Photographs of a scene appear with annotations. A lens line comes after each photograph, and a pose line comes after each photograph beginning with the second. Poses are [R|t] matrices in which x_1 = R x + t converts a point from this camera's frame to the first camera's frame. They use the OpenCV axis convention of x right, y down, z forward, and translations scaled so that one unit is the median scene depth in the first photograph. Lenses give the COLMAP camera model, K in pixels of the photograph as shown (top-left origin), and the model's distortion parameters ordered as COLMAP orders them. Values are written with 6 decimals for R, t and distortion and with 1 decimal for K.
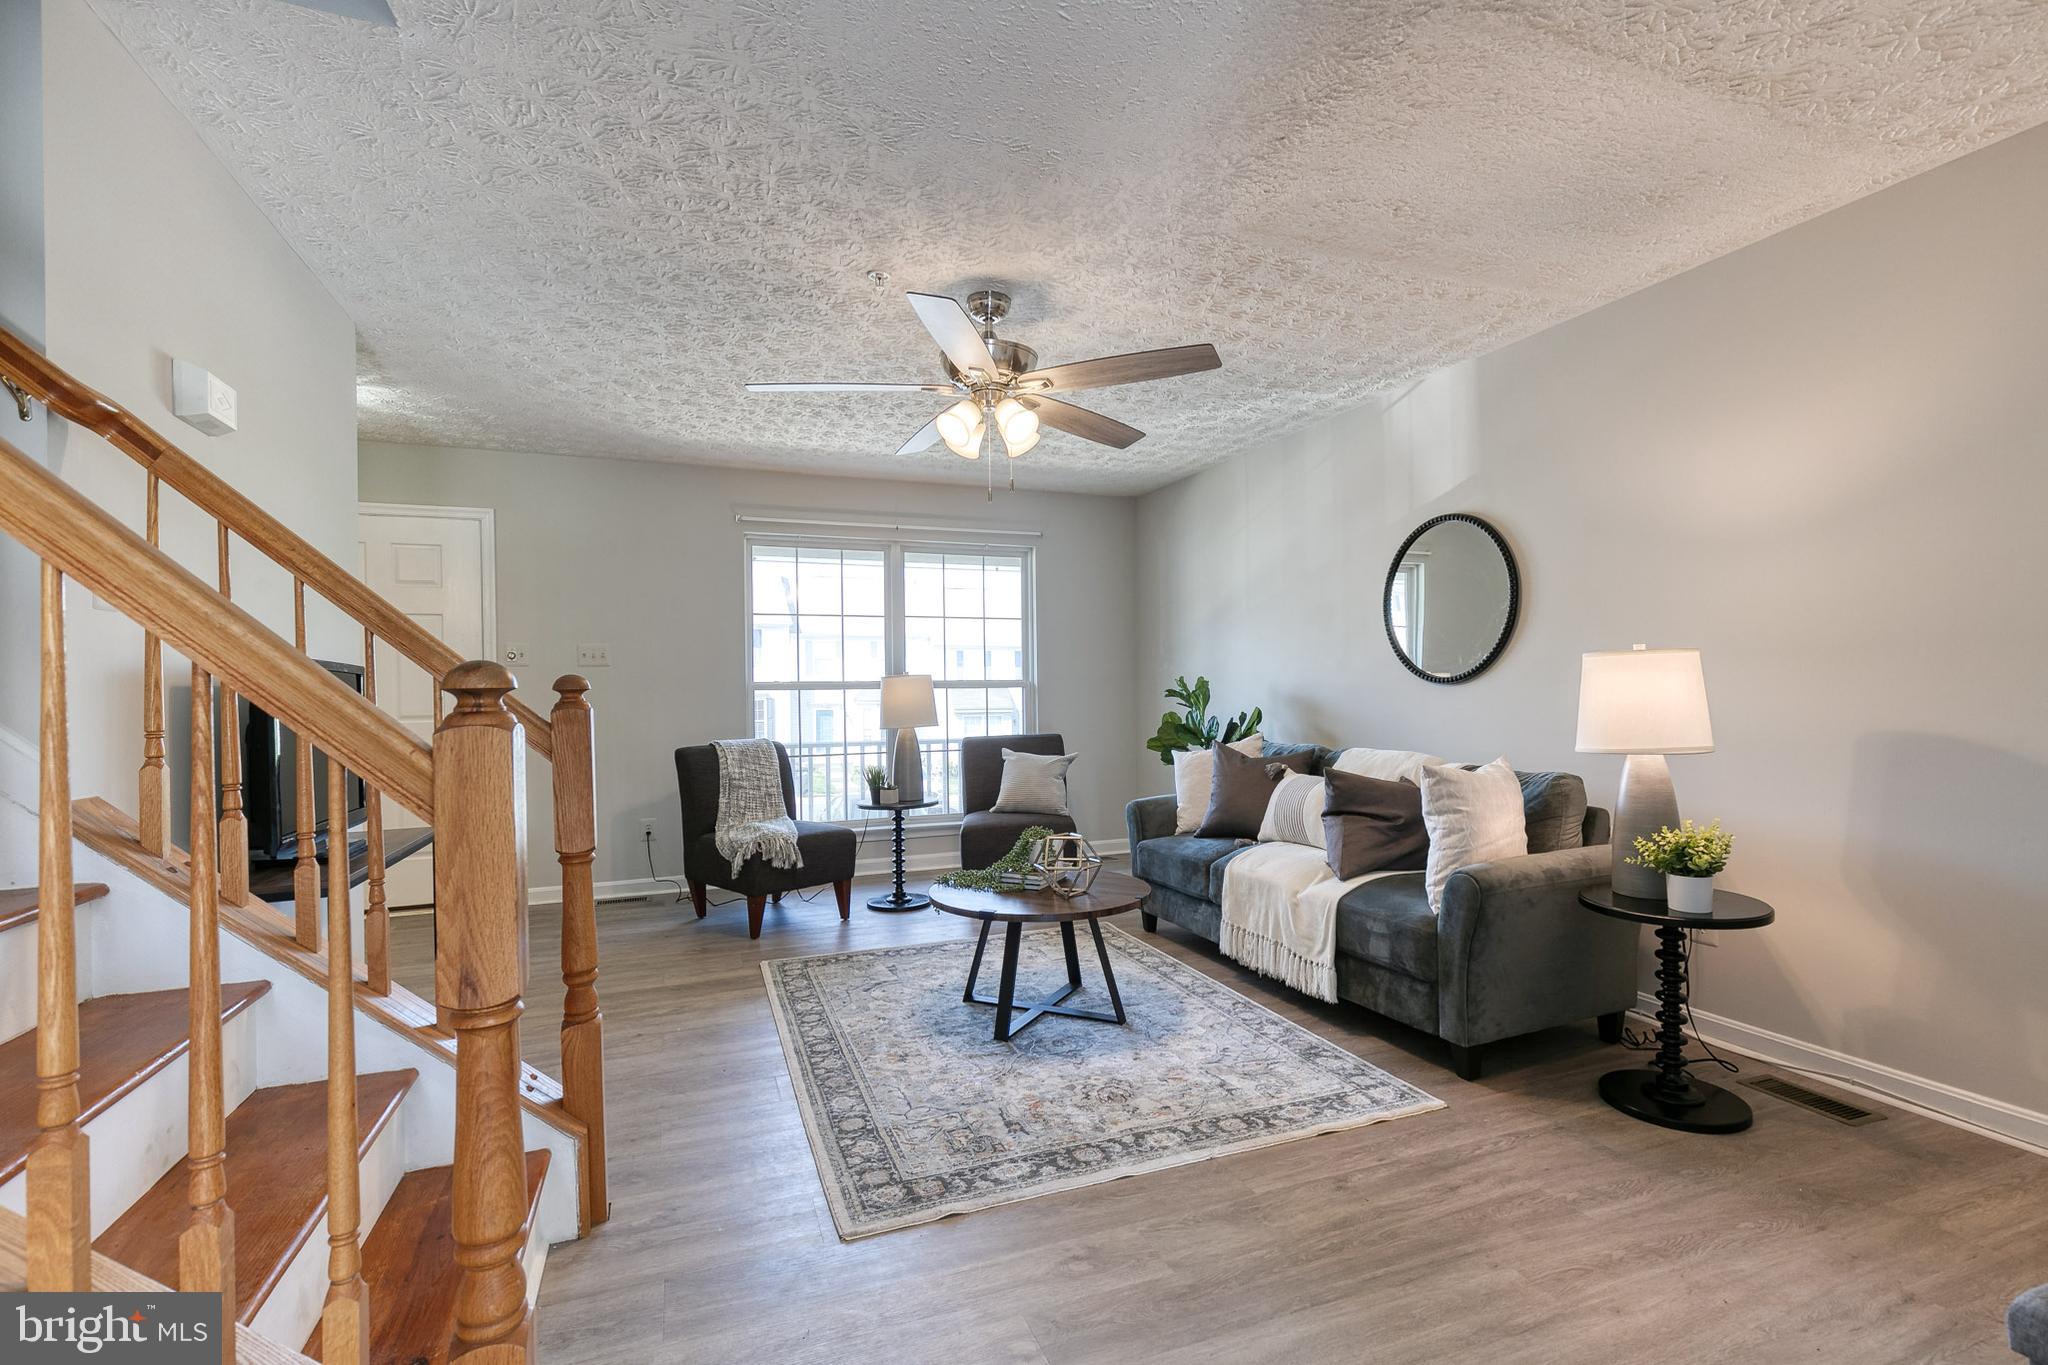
lens RADIAL K [[932.9, 0, 1038.0], [0, 932.9, 689.8], [0, 0, 1]] dist [0.019907, -0.001162]
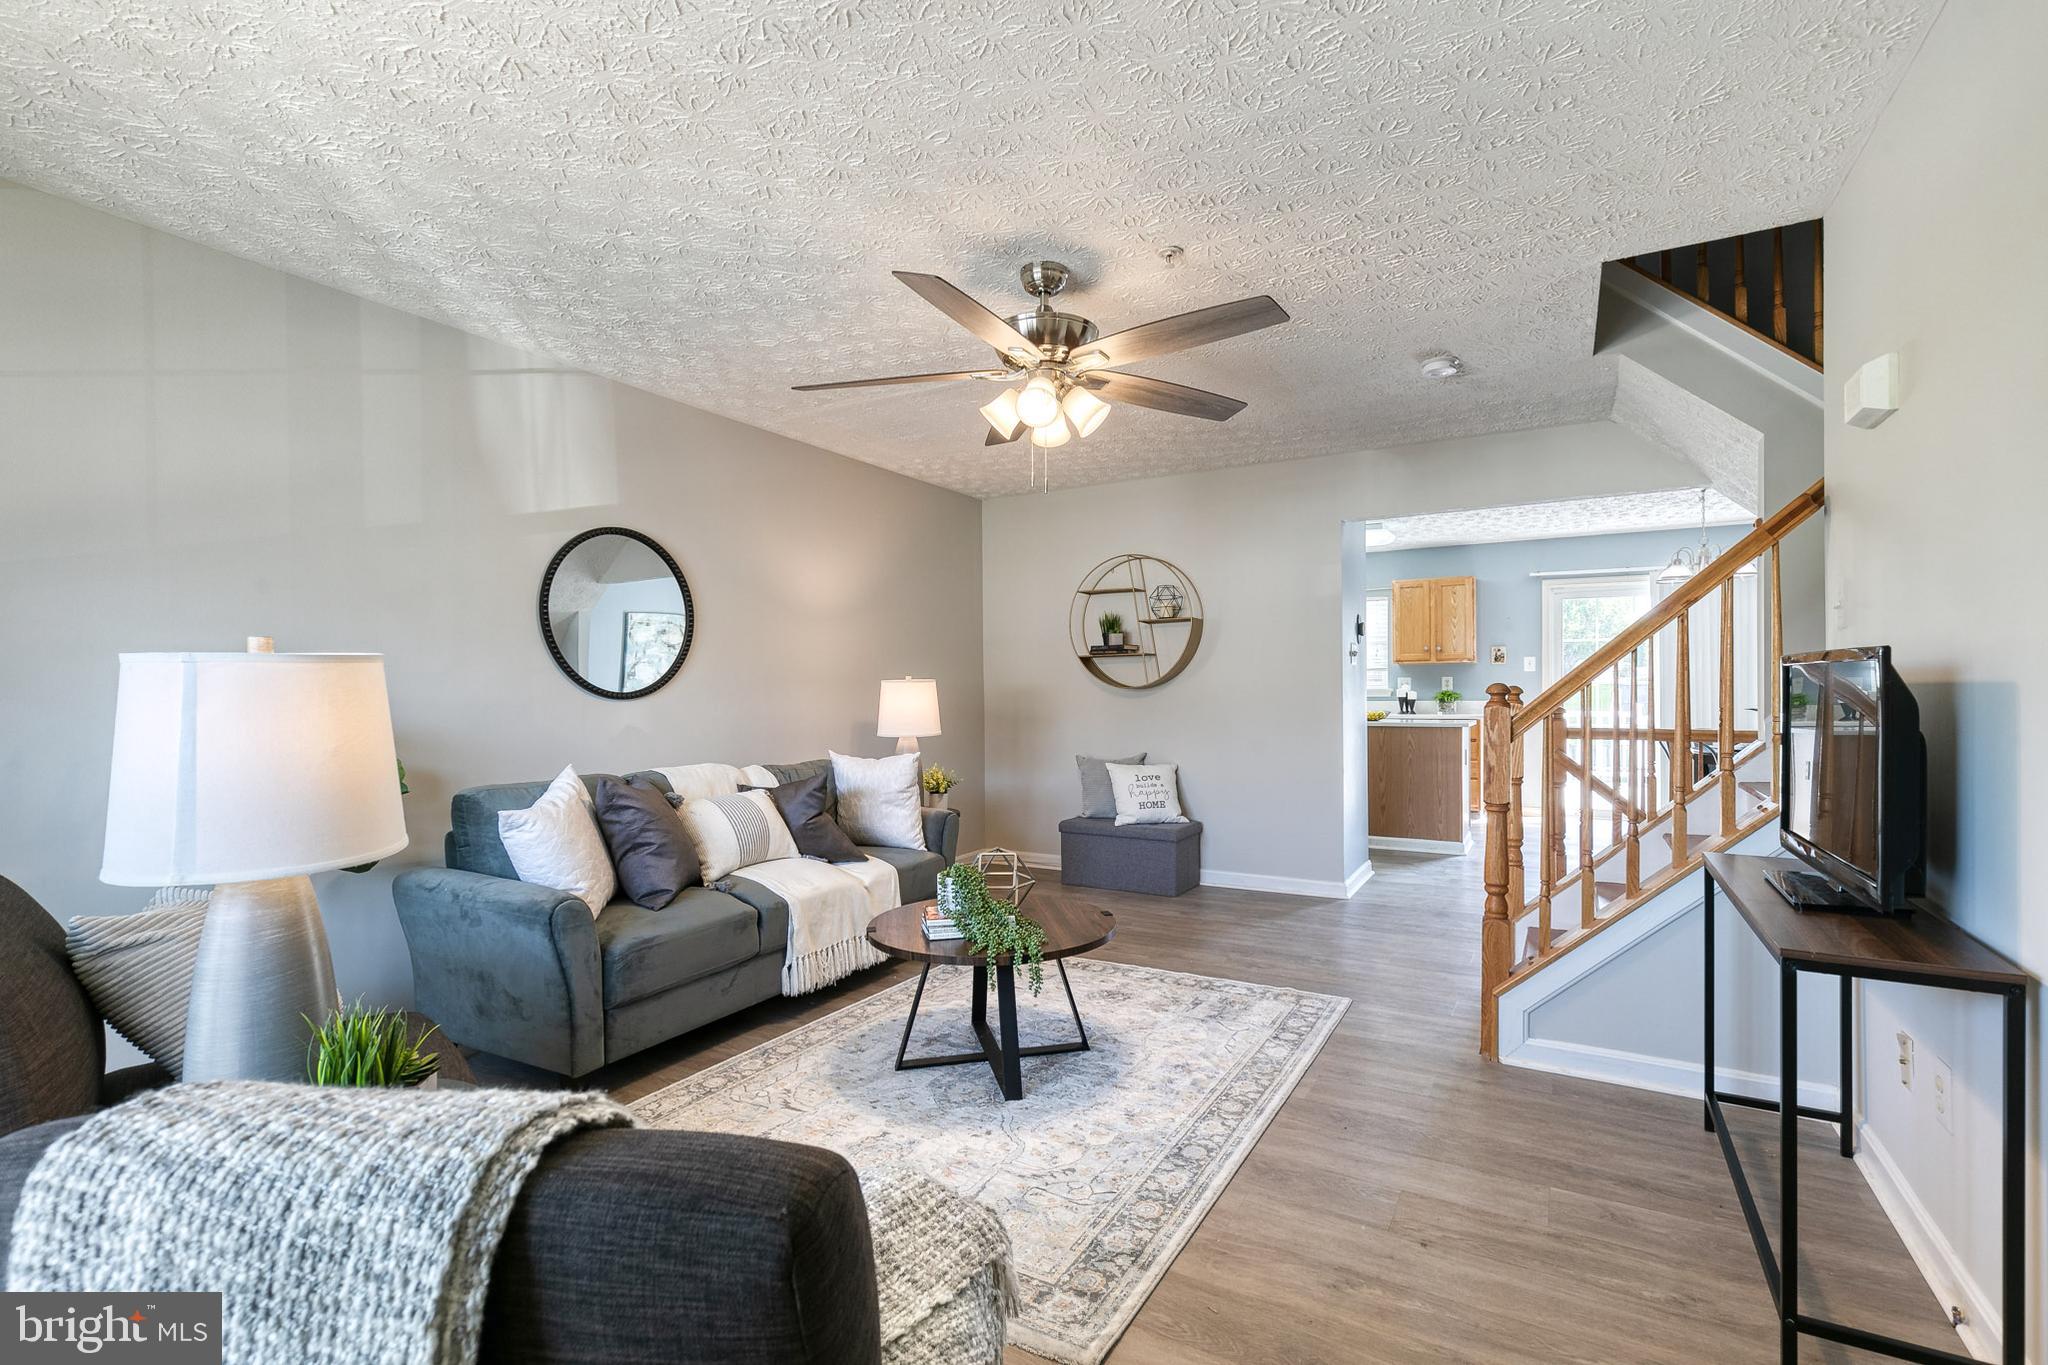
lens RADIAL K [[932.9, 0, 1038.0], [0, 932.9, 689.8], [0, 0, 1]] dist [0.019907, -0.001162]
pose [[-0.631953, 0.018993, 0.774774, -0.659133], [0.016524, 0.999803, -0.011032, -0.000148], [-0.774831, 0.005831, -0.632142, 1.391941]]
